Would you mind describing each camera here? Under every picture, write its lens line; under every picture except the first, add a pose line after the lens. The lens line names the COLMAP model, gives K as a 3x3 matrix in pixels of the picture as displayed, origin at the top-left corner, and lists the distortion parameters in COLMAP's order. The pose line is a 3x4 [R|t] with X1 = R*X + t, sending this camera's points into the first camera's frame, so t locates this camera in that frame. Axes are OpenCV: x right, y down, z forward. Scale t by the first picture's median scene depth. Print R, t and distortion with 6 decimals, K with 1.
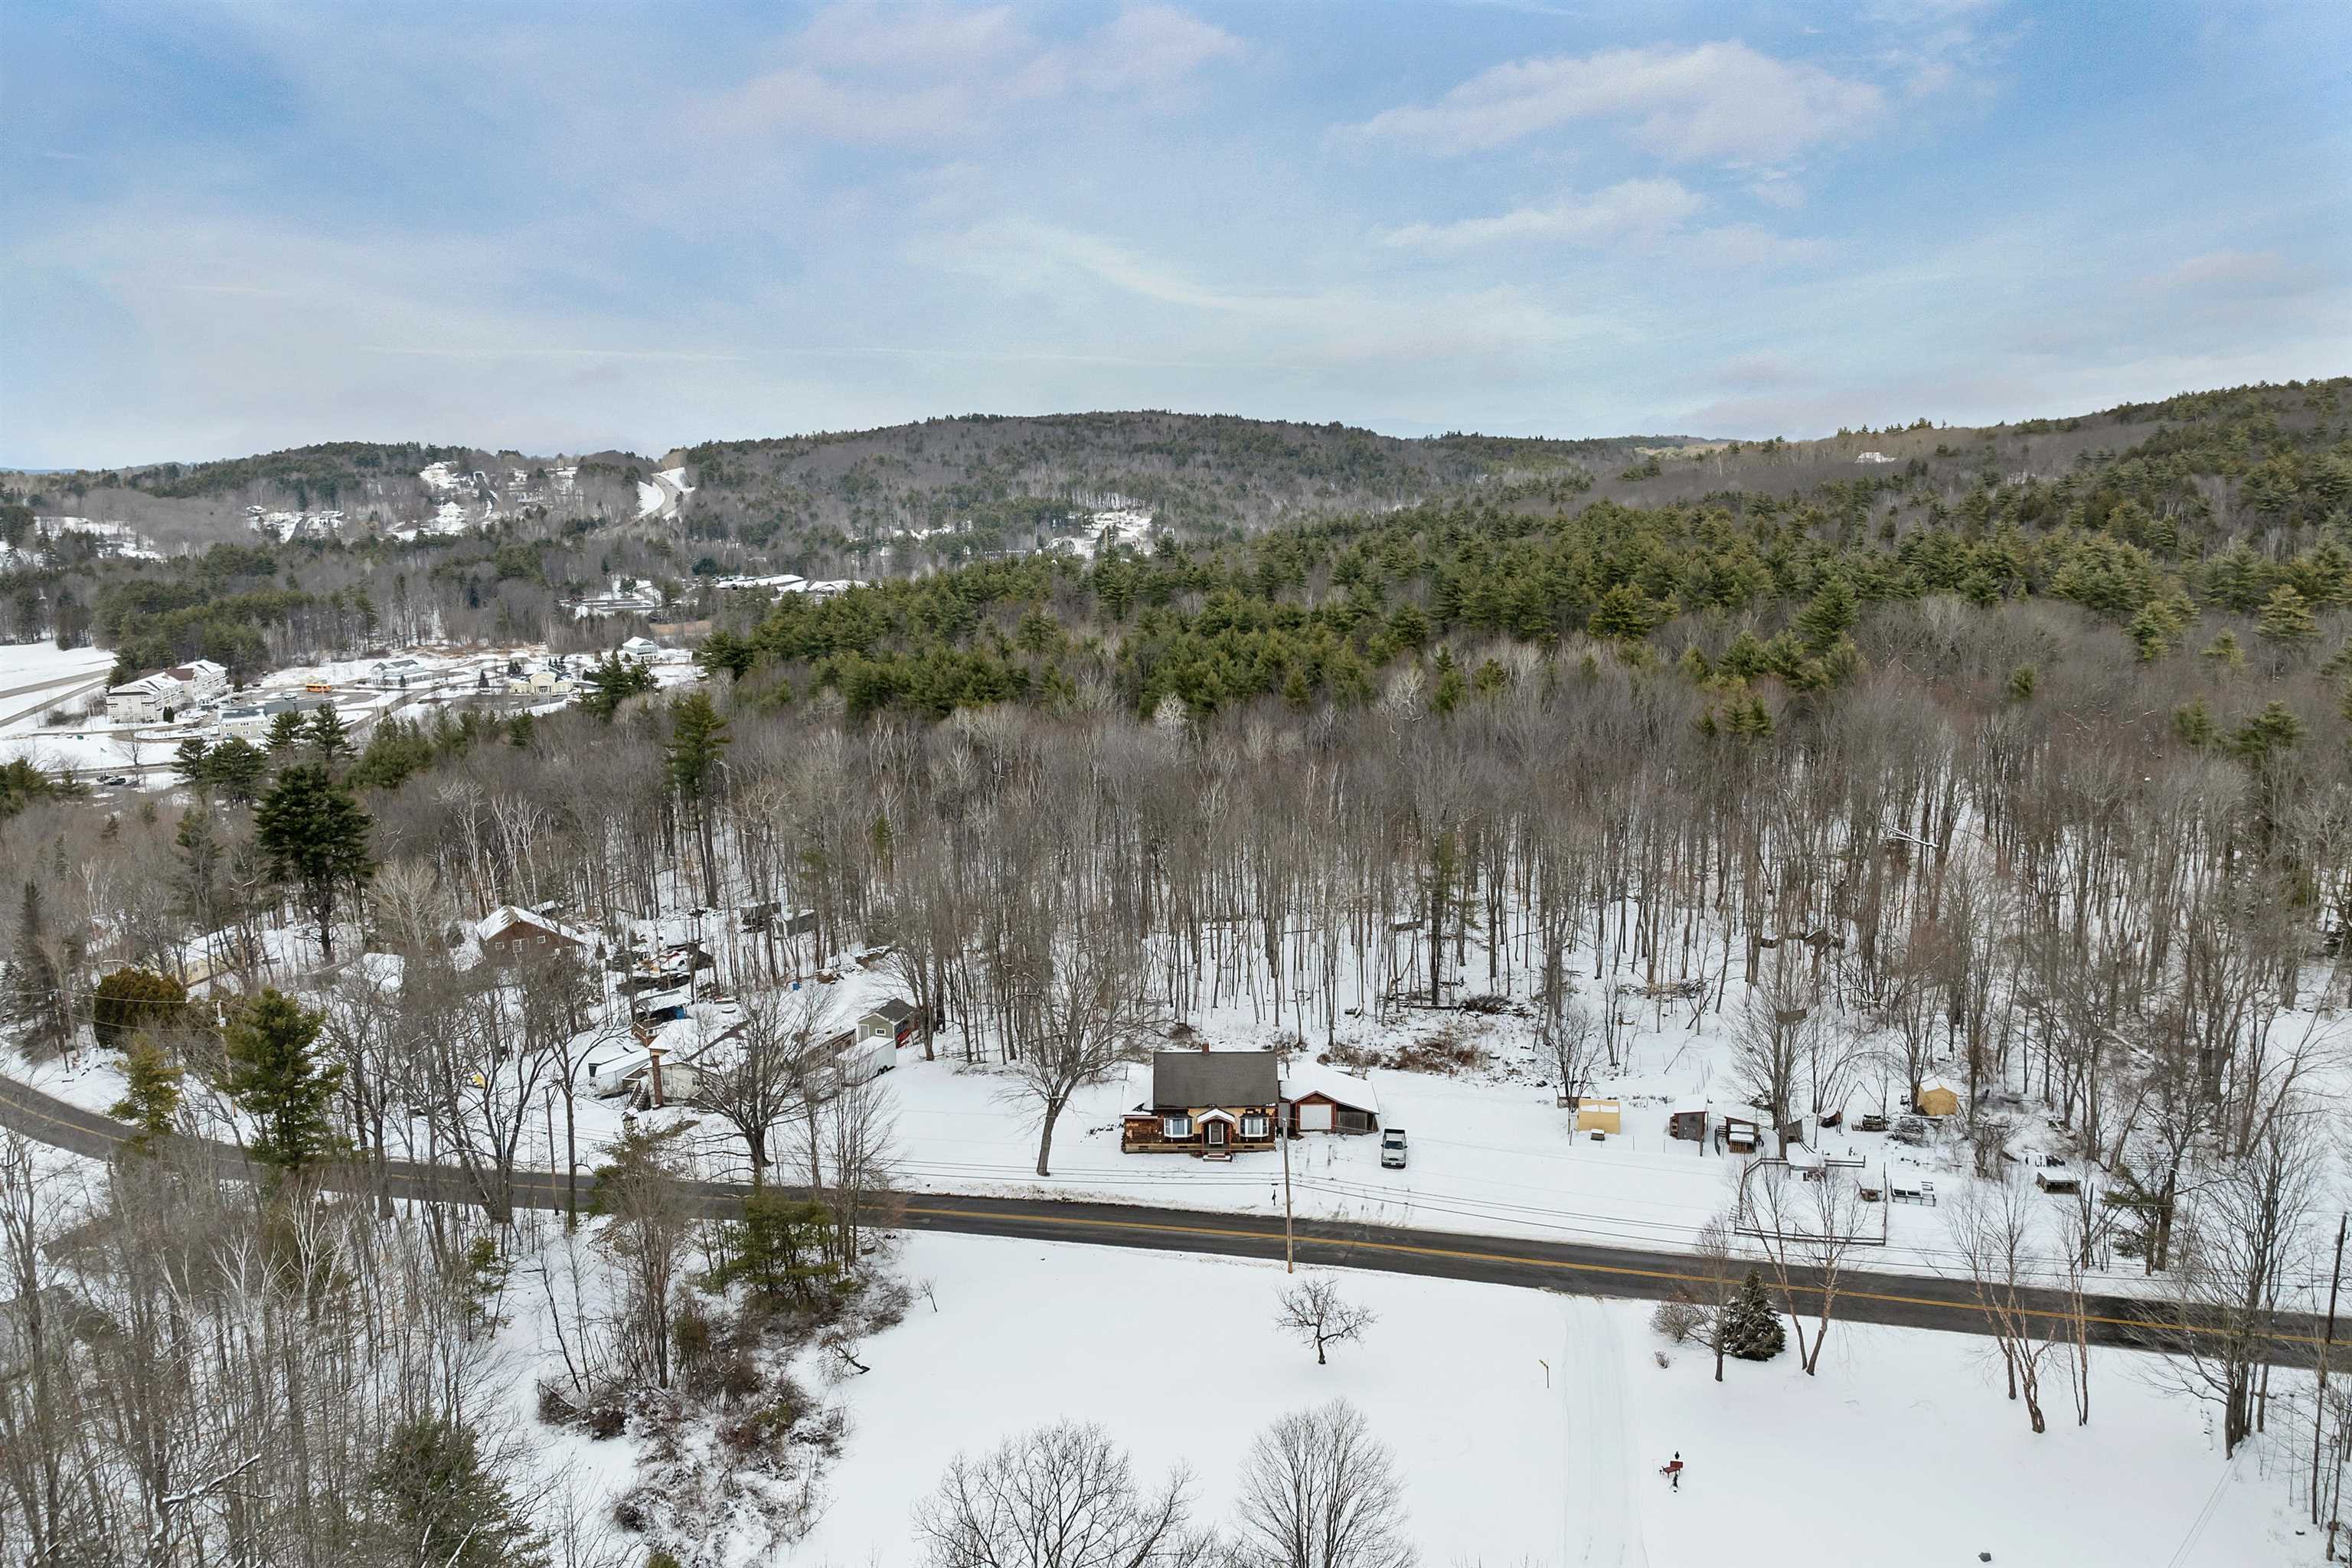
lens RADIAL K [[1715.7, 0, 1214.8], [0, 1715.7, 867.4], [0, 0, 1]] dist [-0.033040, -0.002190]
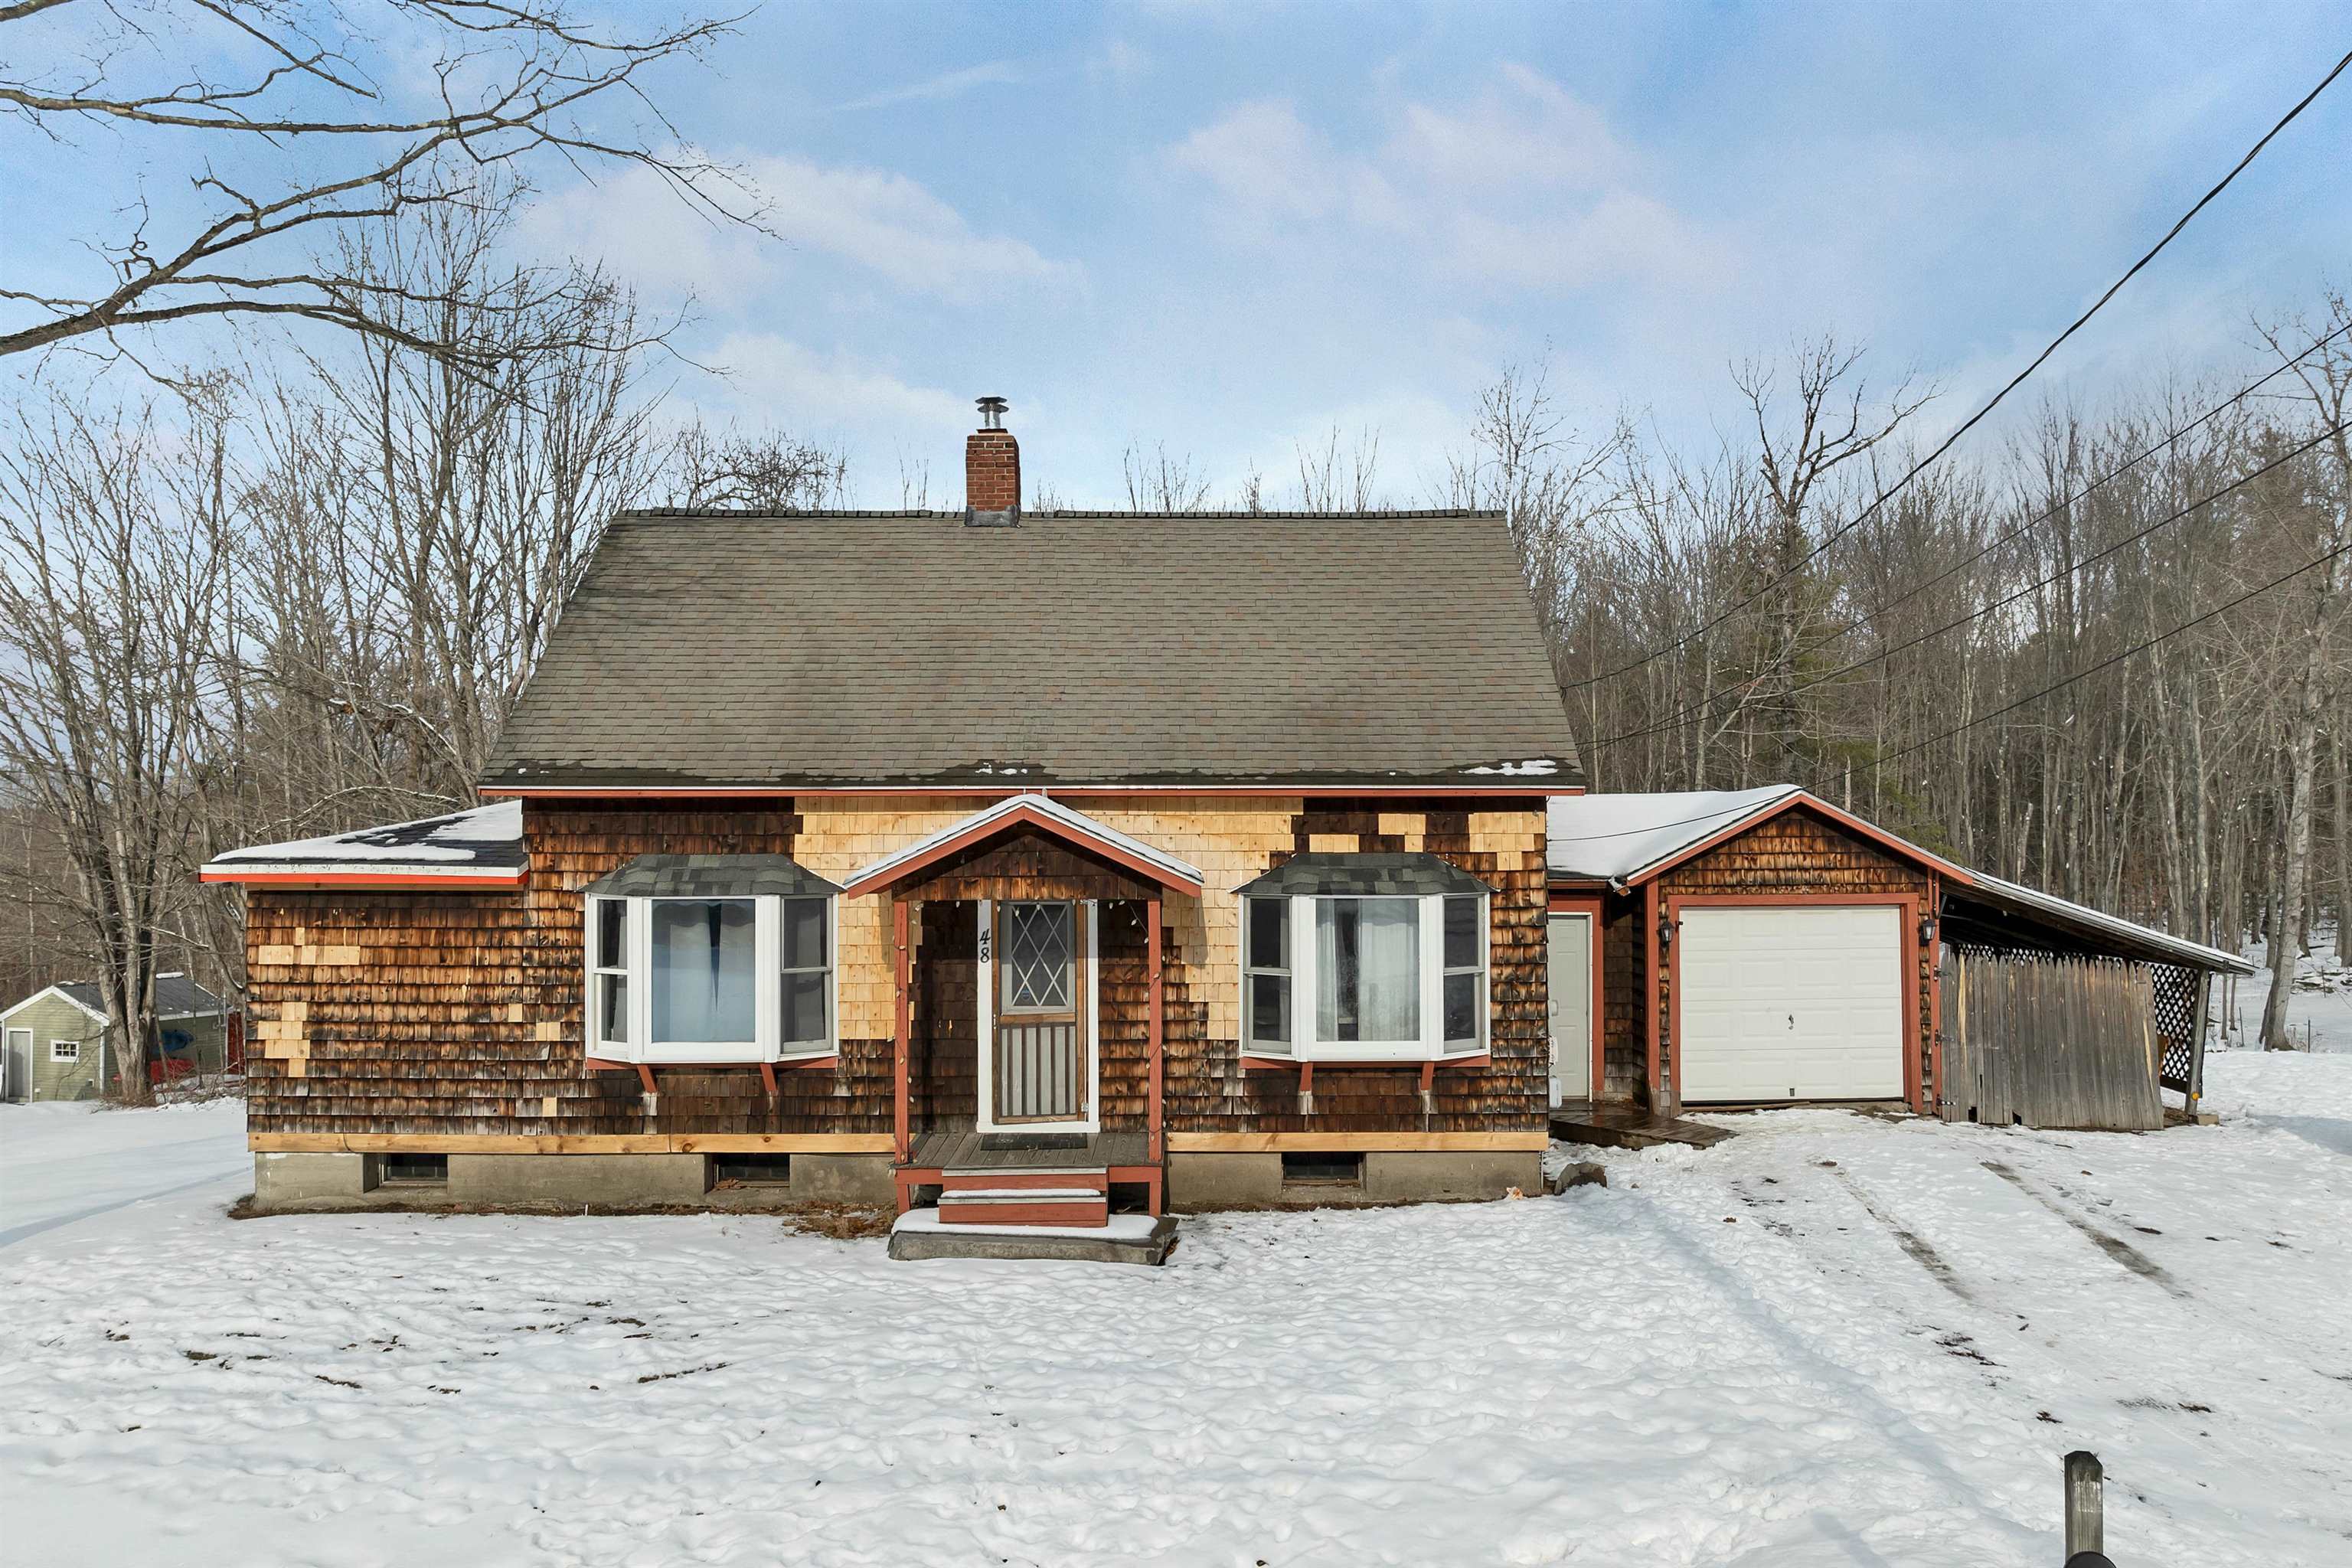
lens RADIAL K [[1712.6, 0, 1215.3], [0, 1712.6, 804.8], [0, 0, 1]] dist [-0.005707, -0.085174]
pose [[0.999943, 0.000431, 0.010662, 0.011248], [0.002391, 0.964707, -0.263316, 0.166446], [-0.010399, 0.263327, 0.964651, 0.864678]]
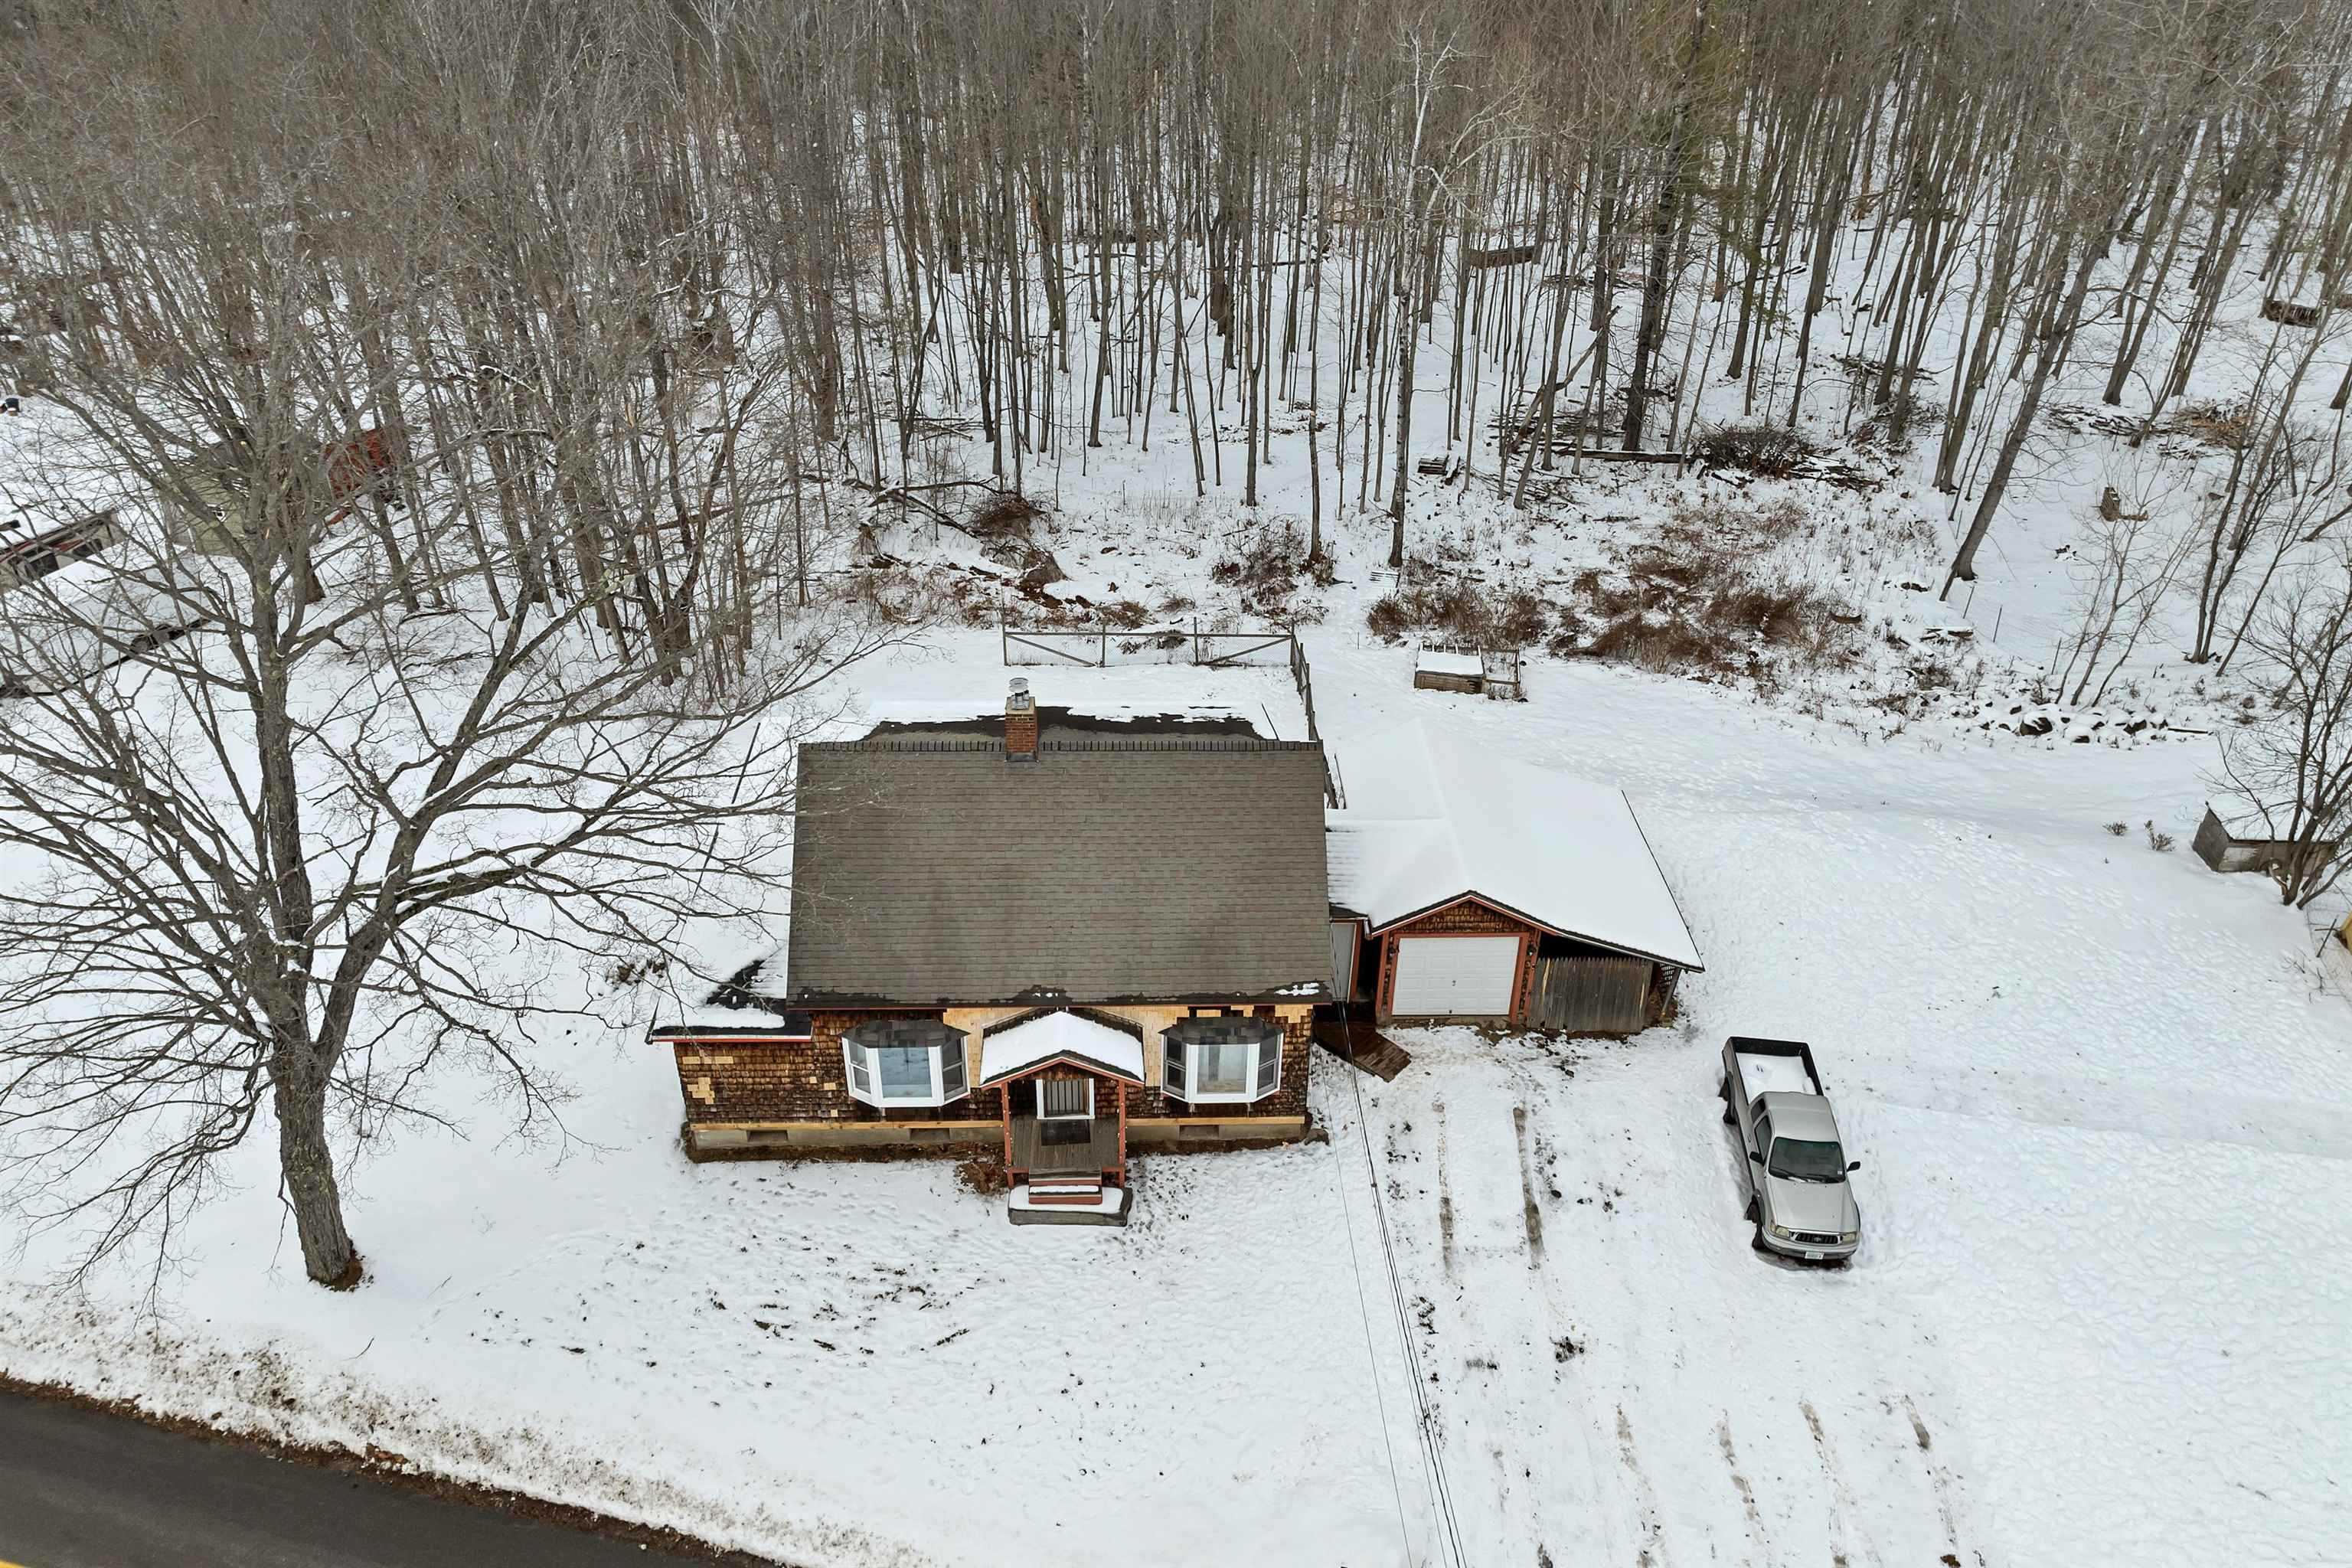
lens RADIAL K [[1715.7, 0, 1214.8], [0, 1715.7, 867.4], [0, 0, 1]] dist [-0.033040, -0.002190]
pose [[0.998396, 0.002914, 0.056545, 0.008006], [-0.022968, 0.933660, 0.357424, 0.038729], [-0.051752, -0.358149, 0.932229, 0.766837]]
